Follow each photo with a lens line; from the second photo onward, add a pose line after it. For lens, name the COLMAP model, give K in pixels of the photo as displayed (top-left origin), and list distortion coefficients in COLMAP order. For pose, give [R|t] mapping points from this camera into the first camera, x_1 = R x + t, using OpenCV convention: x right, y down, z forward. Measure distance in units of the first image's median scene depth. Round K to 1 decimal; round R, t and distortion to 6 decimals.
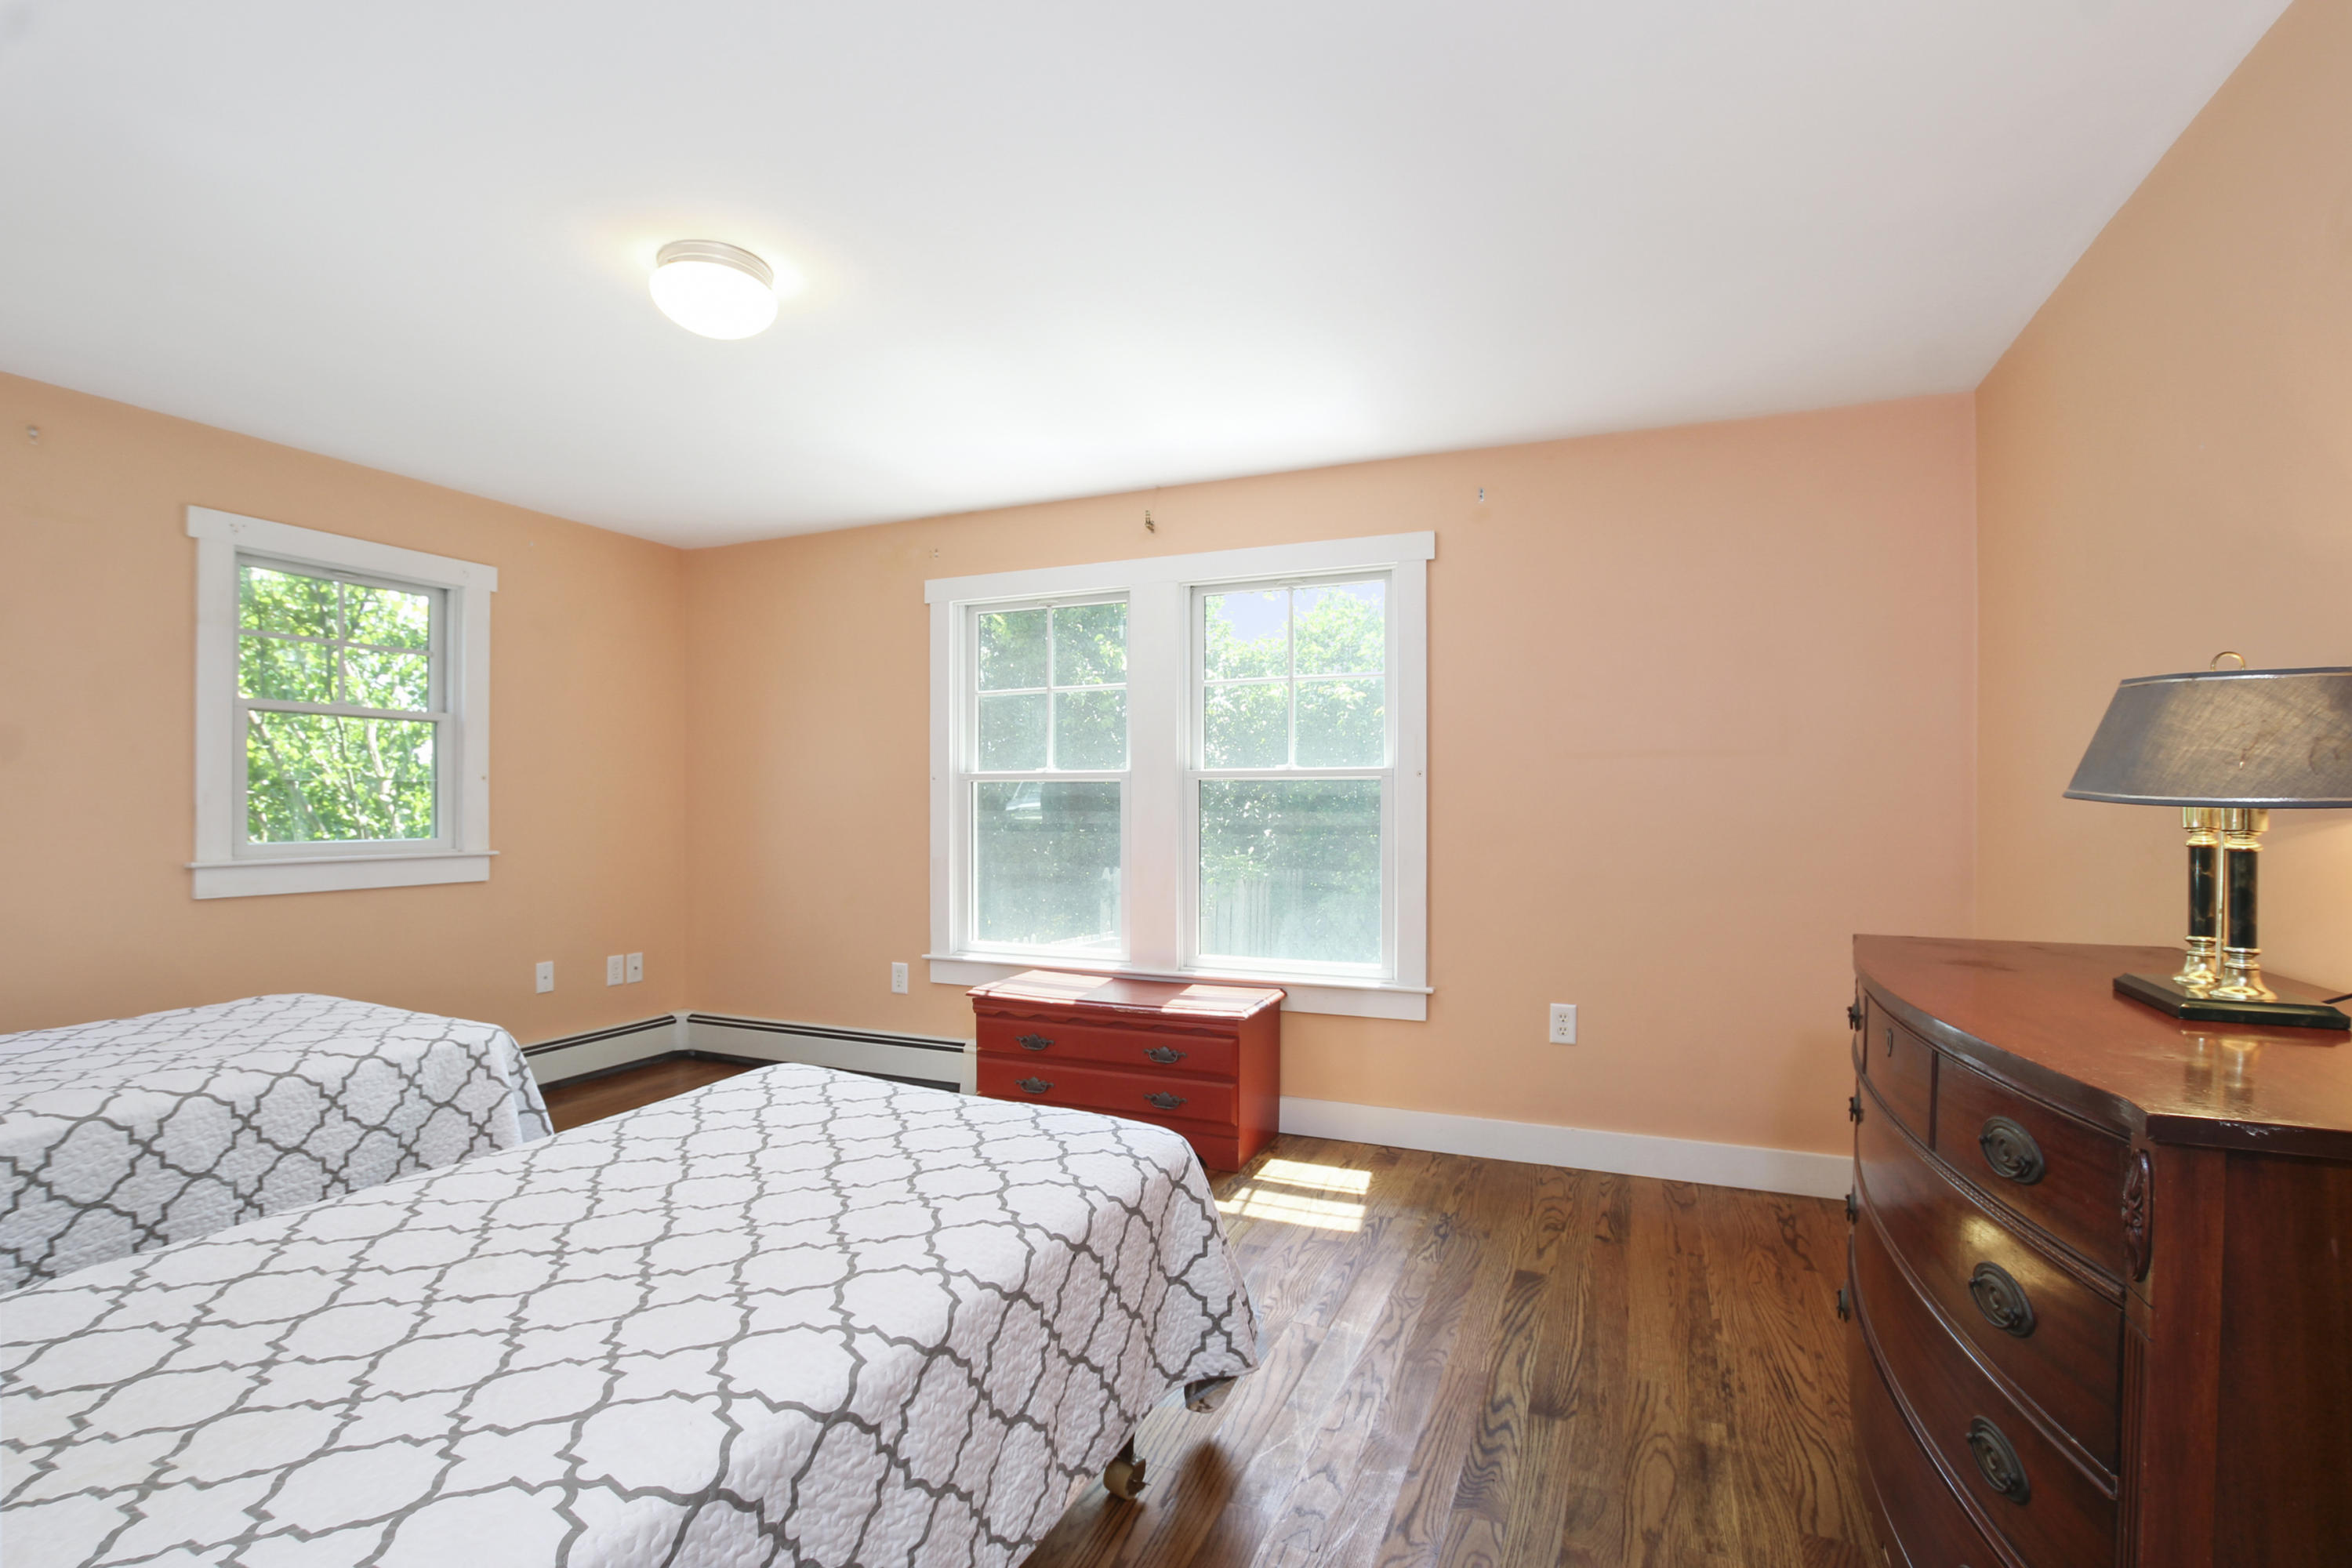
lens RADIAL K [[1087.0, 0, 1165.4], [0, 1087.0, 810.9], [0, 0, 1]] dist [-0.016689, 0.000075]
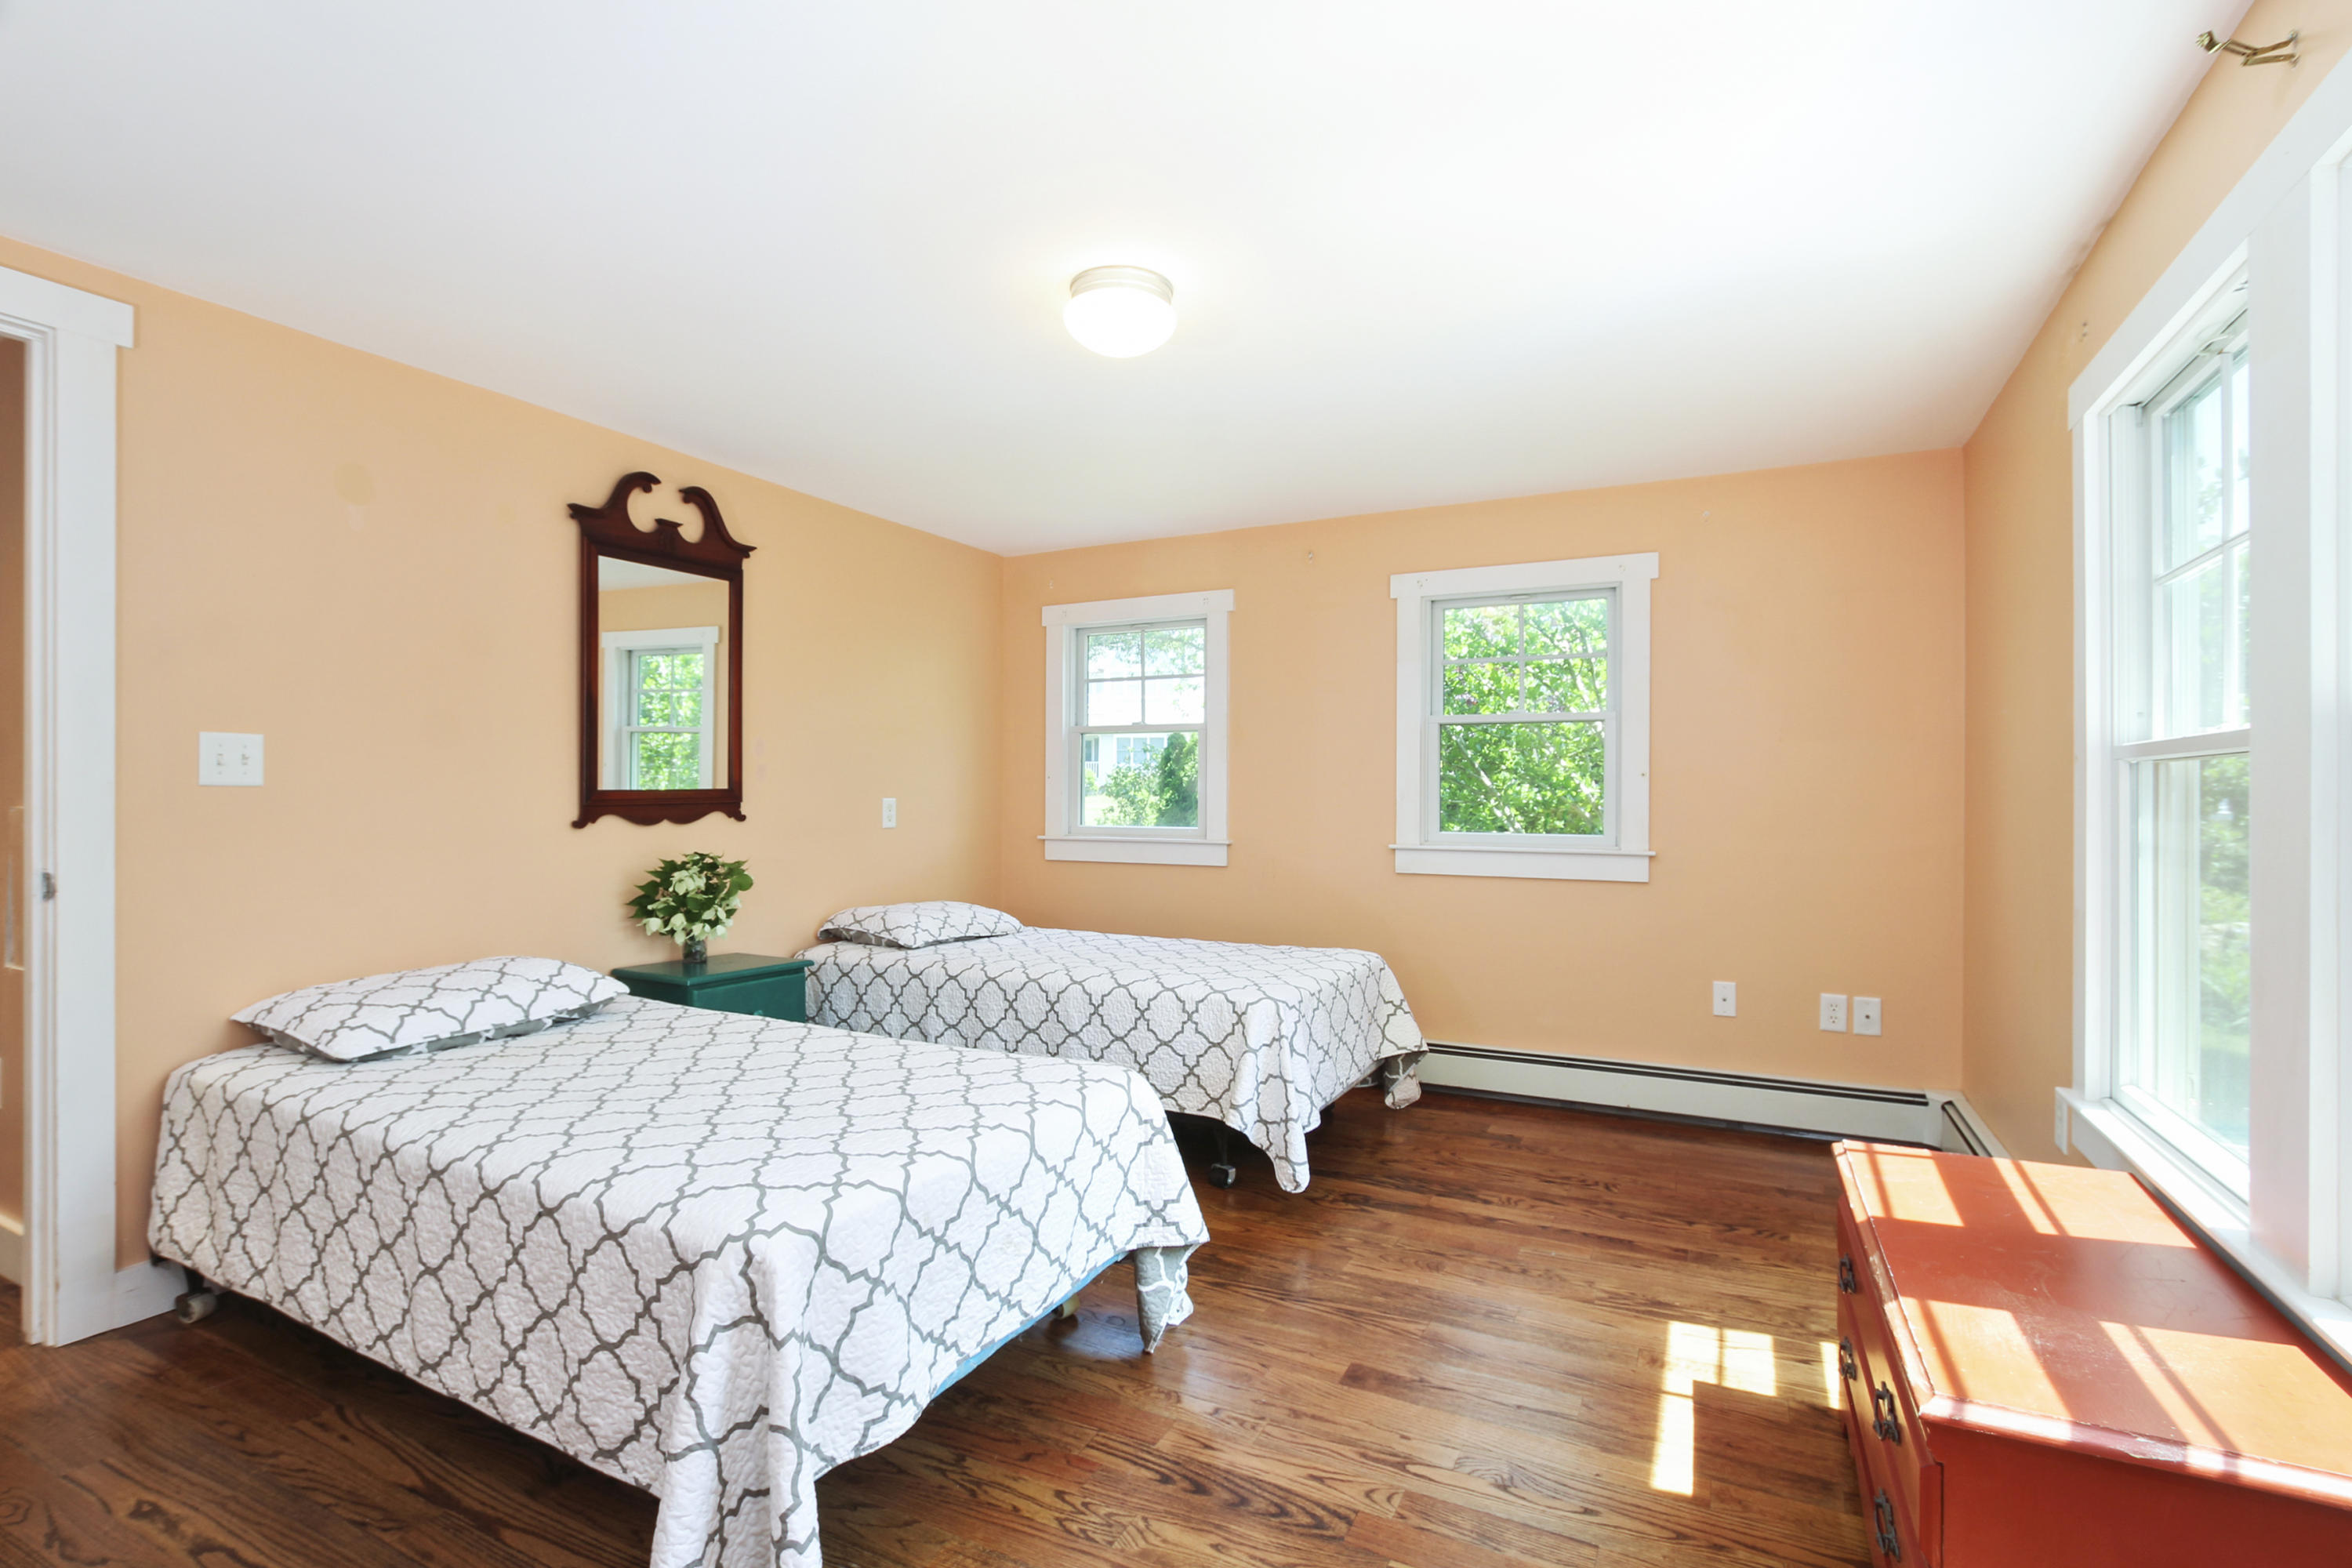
lens RADIAL K [[1102.5, 0, 1172.6], [0, 1102.5, 807.3], [0, 0, 1]] dist [-0.017271, -0.000212]
pose [[-0.069782, 0.009095, -0.997521, 0.458637], [-0.009781, 0.999904, 0.009801, -0.008390], [0.997514, 0.010441, -0.069686, 0.809773]]
